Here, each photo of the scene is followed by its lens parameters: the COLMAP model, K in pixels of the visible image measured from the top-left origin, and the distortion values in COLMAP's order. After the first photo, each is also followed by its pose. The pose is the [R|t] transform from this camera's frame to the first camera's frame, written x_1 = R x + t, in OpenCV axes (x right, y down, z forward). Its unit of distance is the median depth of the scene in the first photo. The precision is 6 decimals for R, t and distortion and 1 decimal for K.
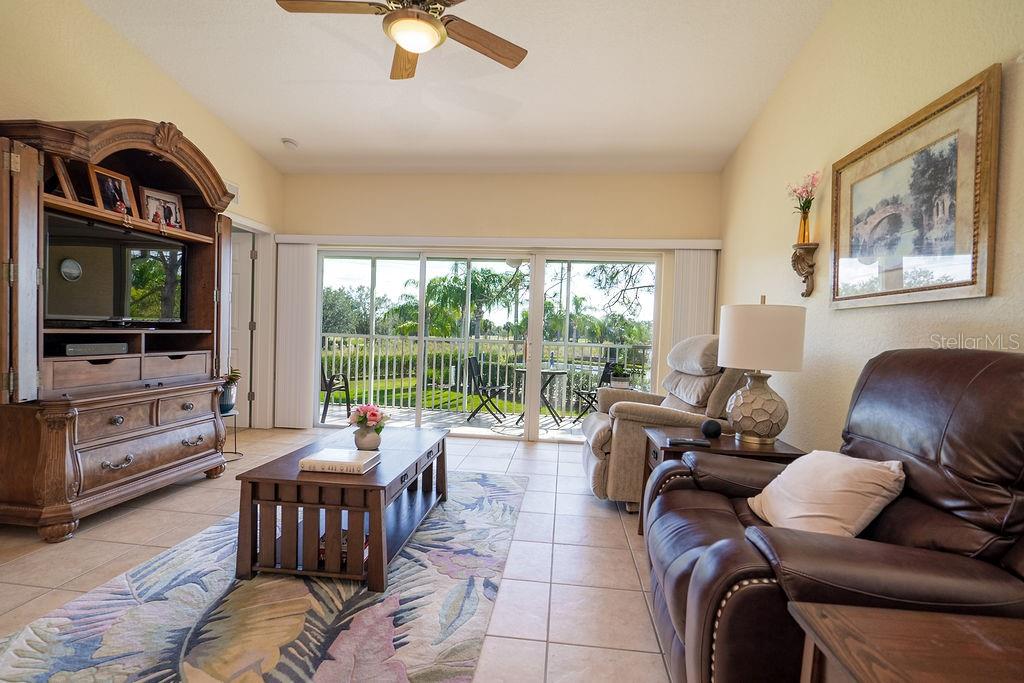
lens RADIAL K [[468.4, 0, 513.5], [0, 468.4, 348.2], [0, 0, 1]] dist [-0.010021, 0.000073]
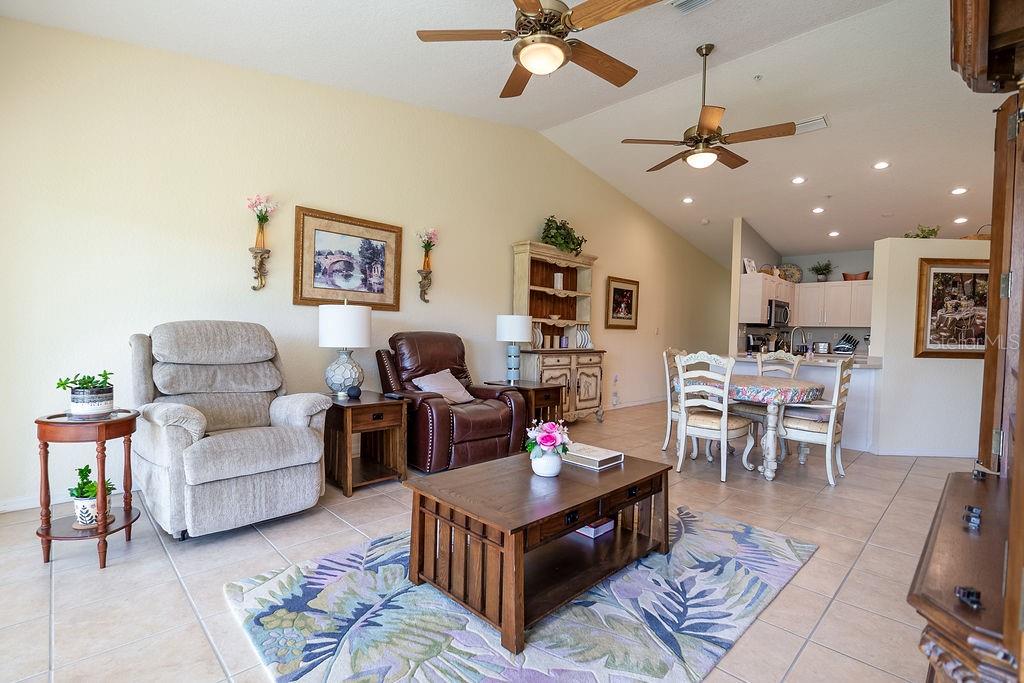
lens RADIAL K [[468.4, 0, 513.5], [0, 468.4, 348.2], [0, 0, 1]] dist [-0.010021, 0.000073]
pose [[-0.772635, -0.075076, 0.630395, -0.756797], [-0.032480, 0.996357, 0.078851, -0.080129], [-0.634019, 0.040448, -0.772259, 1.619066]]
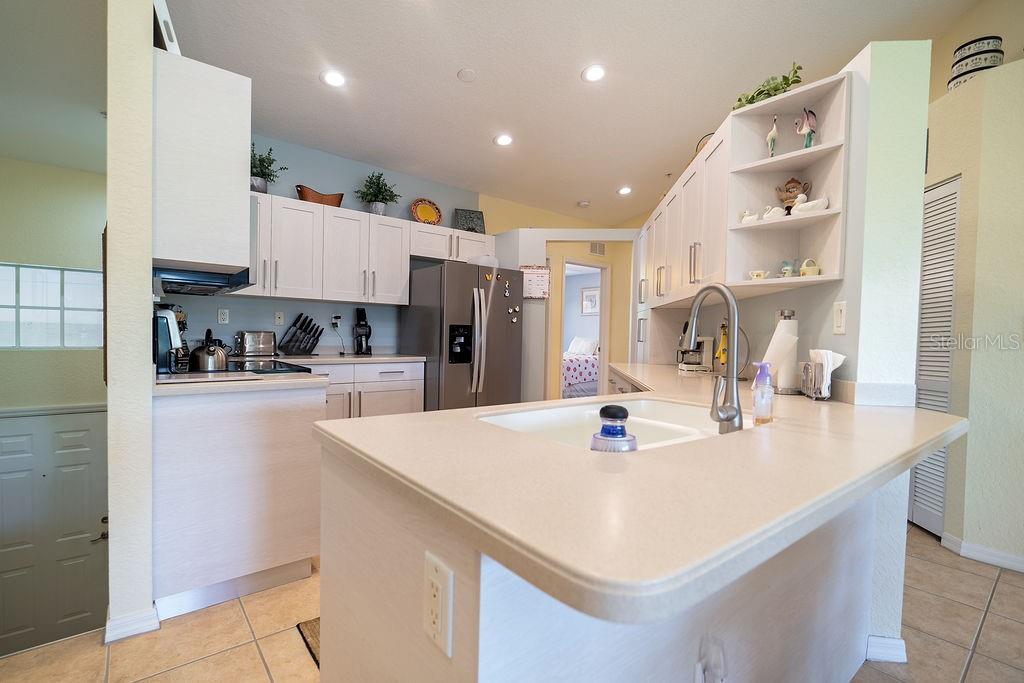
lens RADIAL K [[468.3, 0, 512.0], [0, 468.3, 341.5], [0, 0, 1]] dist [-0.015509, 0.000030]
pose [[-0.698290, -0.034482, -0.714984, 0.037845], [-0.067179, 0.997587, 0.017500, 0.009249], [0.712655, 0.060252, -0.698922, -0.486910]]
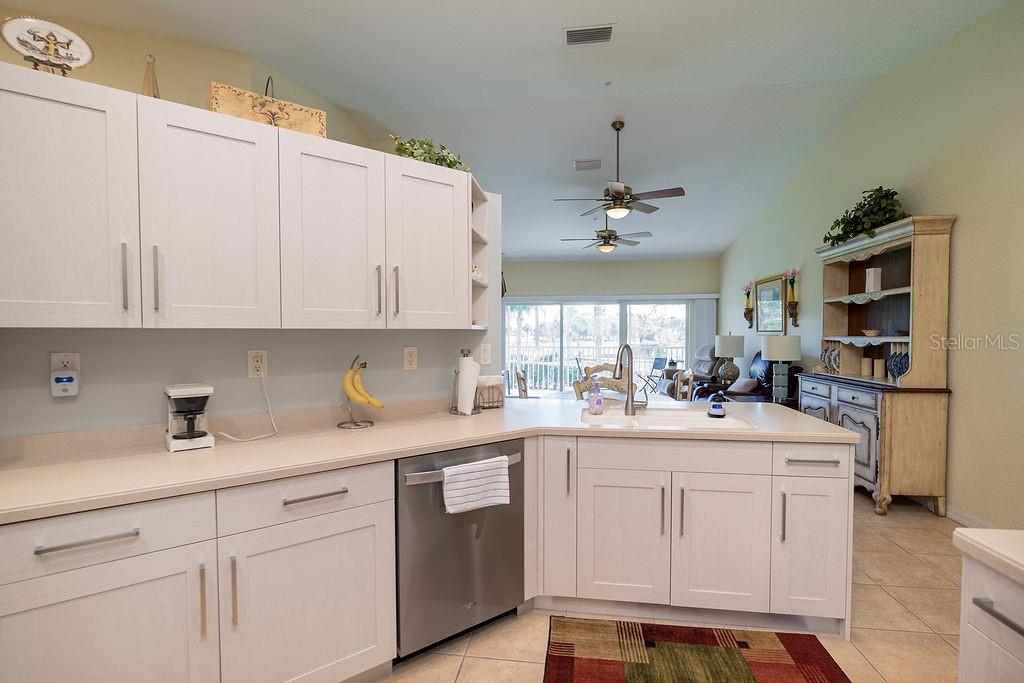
lens RADIAL K [[468.4, 0, 513.5], [0, 468.4, 348.2], [0, 0, 1]] dist [-0.010021, 0.000073]
pose [[0.998878, -0.036807, -0.029788, -0.628671], [0.036774, 0.999322, -0.001654, -0.048255], [0.029828, 0.000557, 0.999555, -1.685952]]
